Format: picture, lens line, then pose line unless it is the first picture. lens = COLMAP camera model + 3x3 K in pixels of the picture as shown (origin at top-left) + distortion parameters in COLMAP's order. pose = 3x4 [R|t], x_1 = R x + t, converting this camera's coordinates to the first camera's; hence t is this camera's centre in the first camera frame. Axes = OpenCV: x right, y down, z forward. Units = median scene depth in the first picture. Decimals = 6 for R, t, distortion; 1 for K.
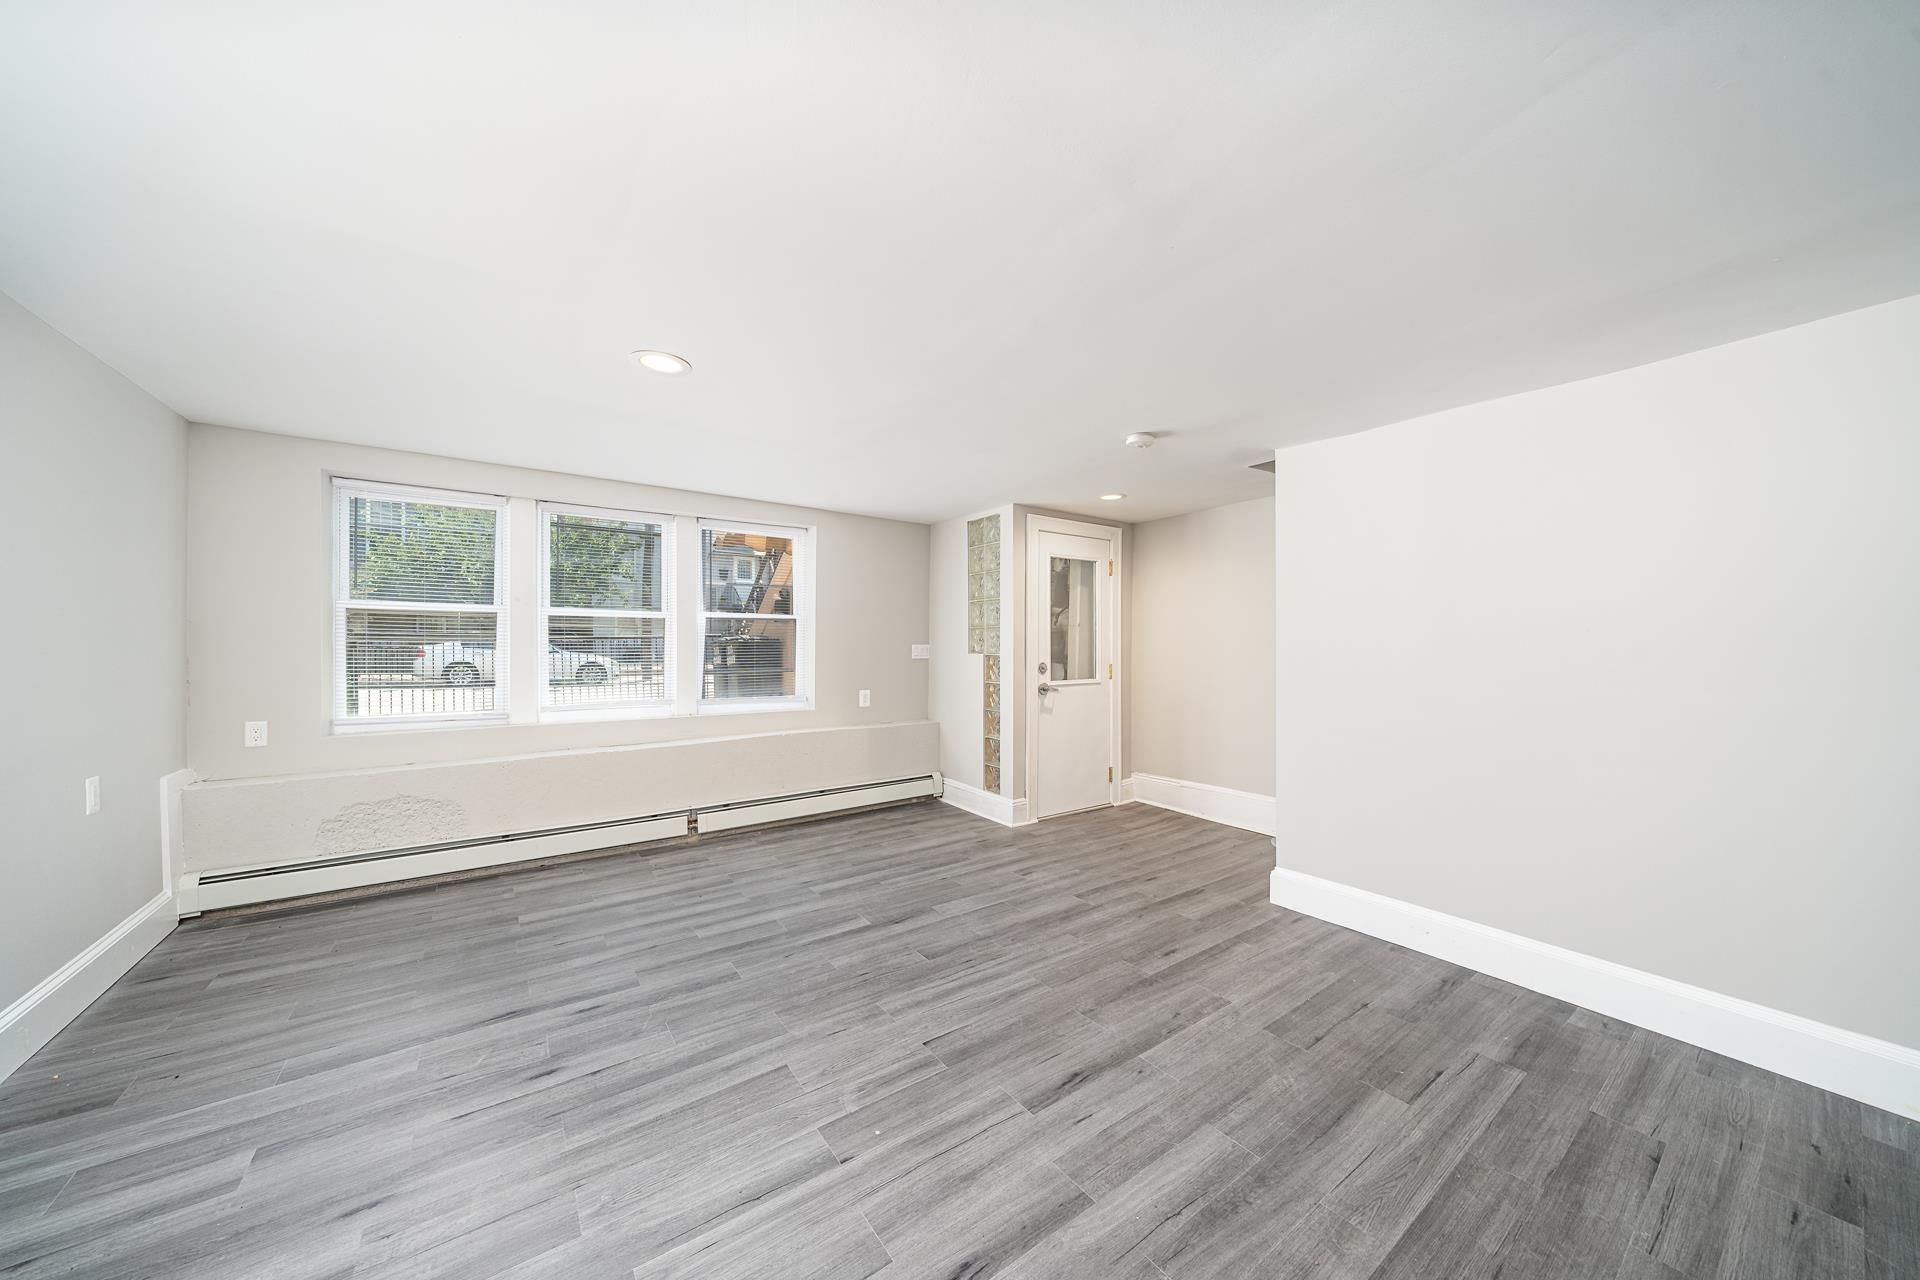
lens RADIAL K [[638.9, 0, 902.6], [0, 638.9, 647.9], [0, 0, 1]] dist [0.001331, 0.000027]
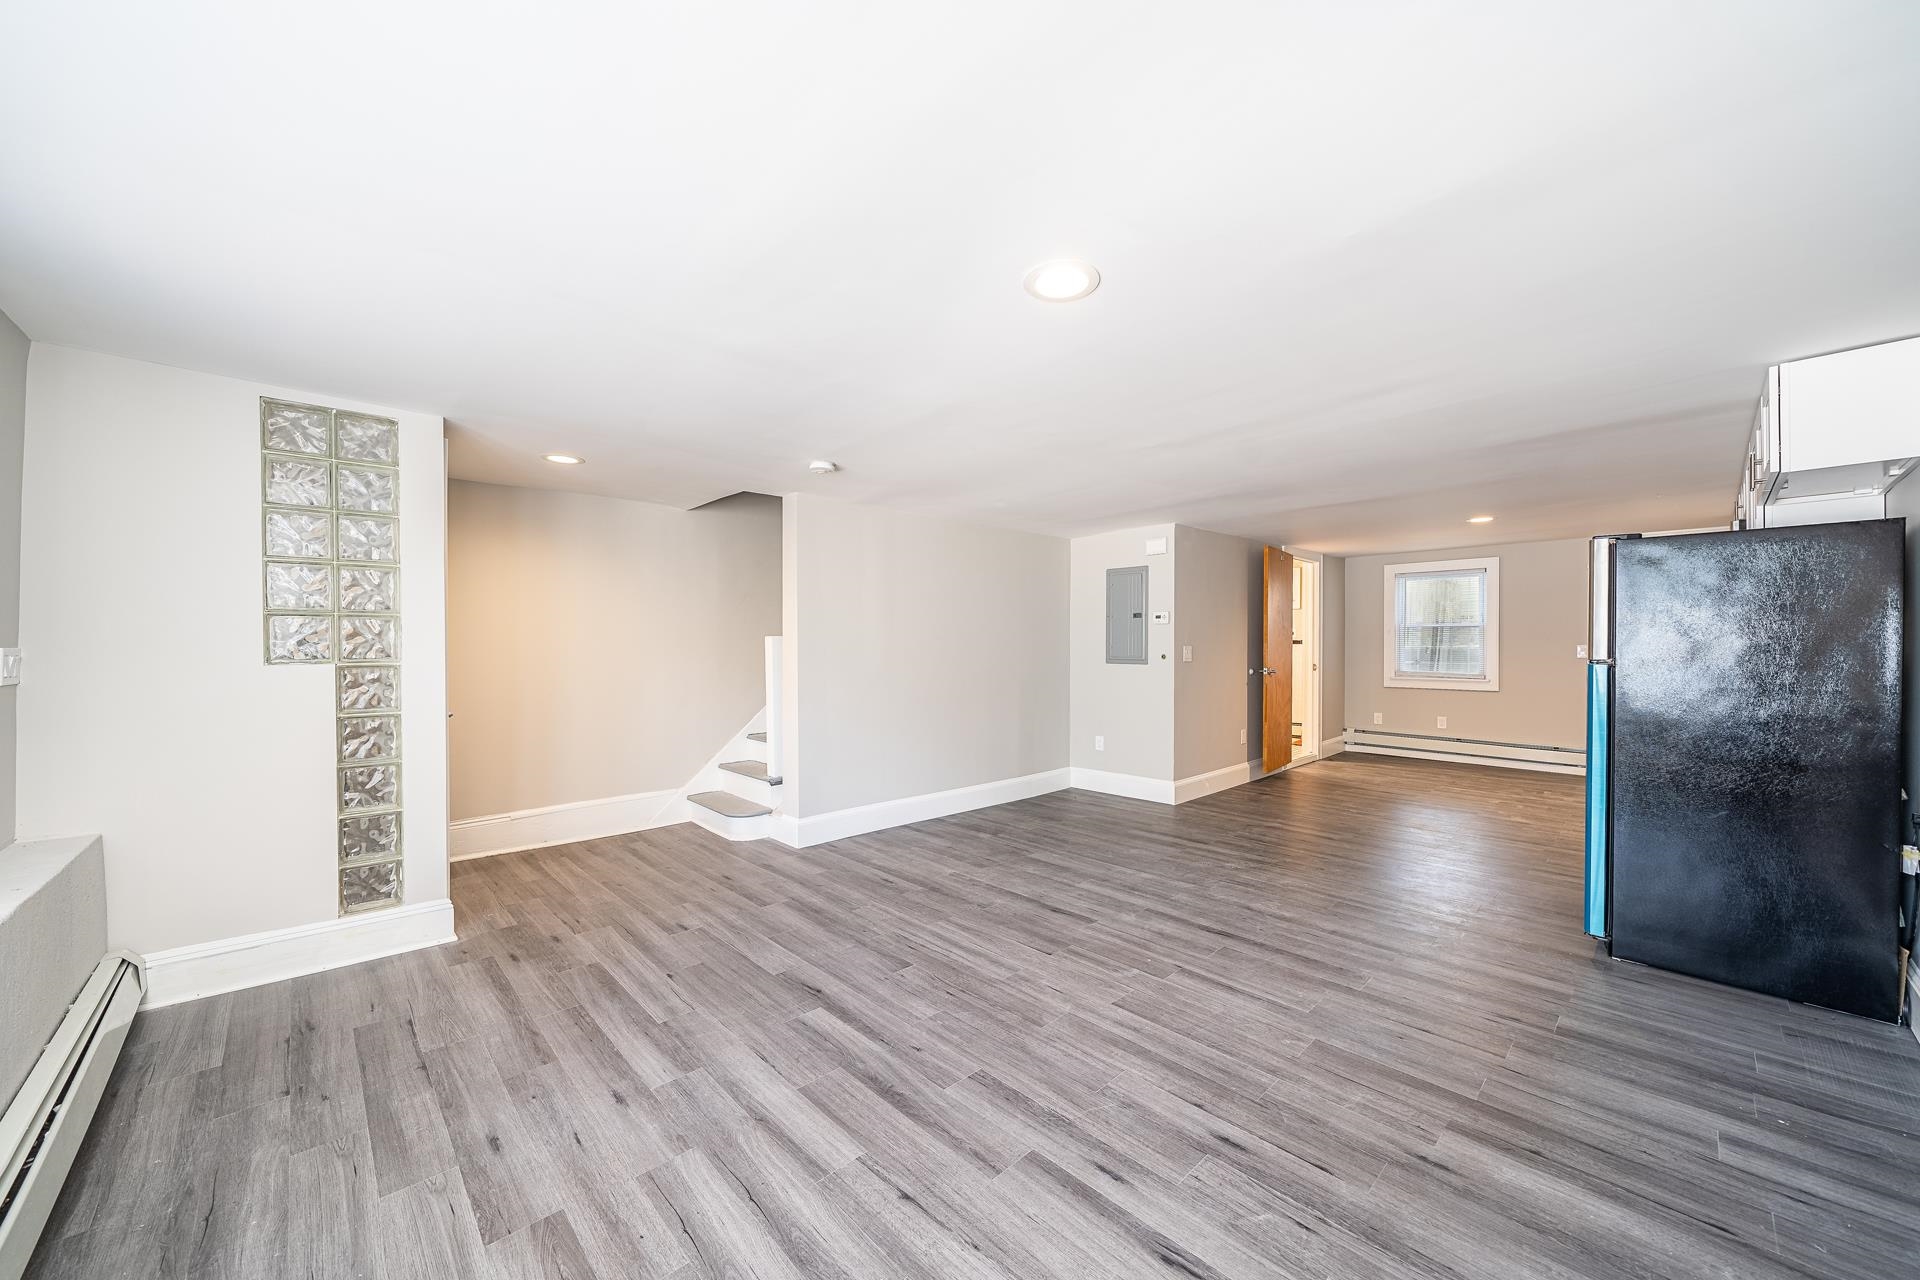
lens RADIAL K [[723.5, 0, 947.2], [0, 723.5, 650.5], [0, 0, 1]] dist [-0.004215, -0.000107]
pose [[-0.177378, -0.006485, 0.984121, -1.068698], [0.006999, 0.999945, 0.007851, -0.009705], [-0.984118, 0.008281, -0.177323, 1.137838]]
